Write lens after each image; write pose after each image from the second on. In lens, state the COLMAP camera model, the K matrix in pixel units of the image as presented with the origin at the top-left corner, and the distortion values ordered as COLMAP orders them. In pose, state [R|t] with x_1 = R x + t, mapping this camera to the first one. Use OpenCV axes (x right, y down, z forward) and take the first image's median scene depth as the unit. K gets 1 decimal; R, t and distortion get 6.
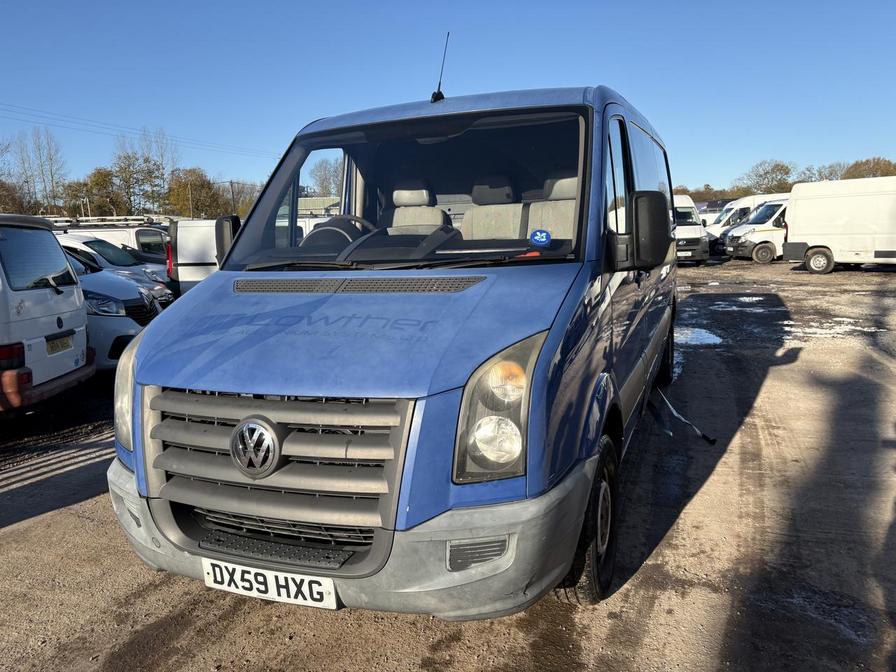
lens RADIAL K [[685.8, 0, 452.1], [0, 685.8, 345.3], [0, 0, 1]] dist [0.043686, -0.031652]
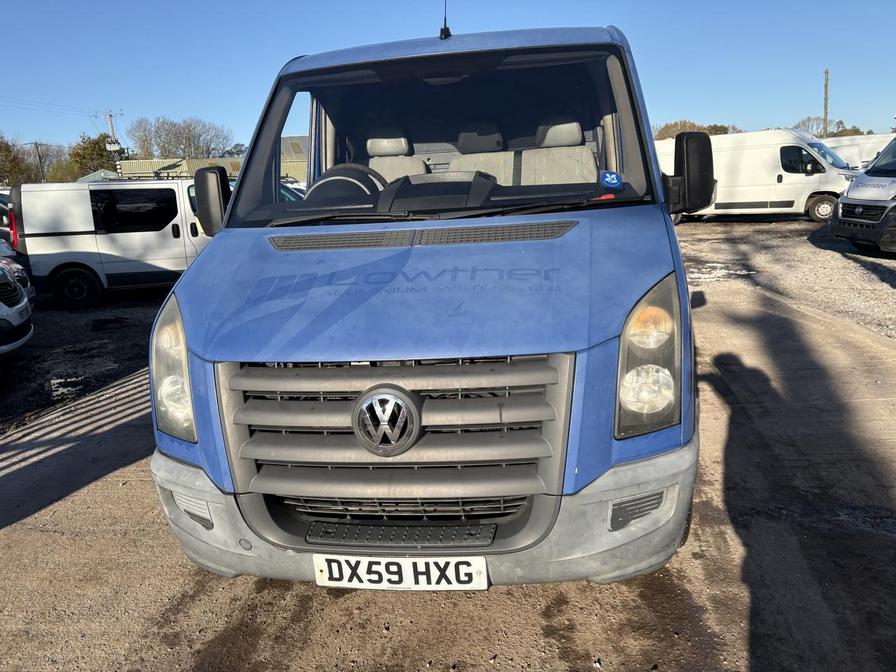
lens RADIAL K [[685.8, 0, 455.8], [0, 685.8, 334.7], [0, 0, 1]] dist [0.043686, -0.031652]
pose [[0.971686, -0.067463, 0.226440, -0.337787], [0.059069, 0.997299, 0.043651, 0.004494], [-0.228773, -0.029039, 0.973047, 0.114708]]
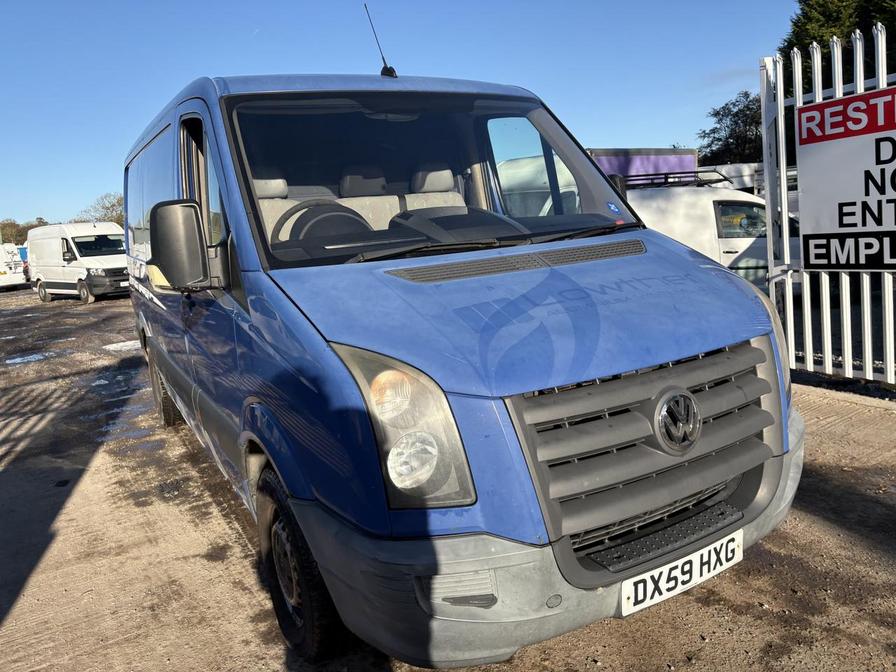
lens RADIAL K [[685.8, 0, 464.8], [0, 685.8, 332.7], [0, 0, 1]] dist [0.043686, -0.031652]
pose [[0.614154, -0.140370, 0.776602, -0.987669], [0.193049, 0.980880, 0.024625, -0.035181], [-0.765210, 0.134799, 0.629510, 0.545337]]
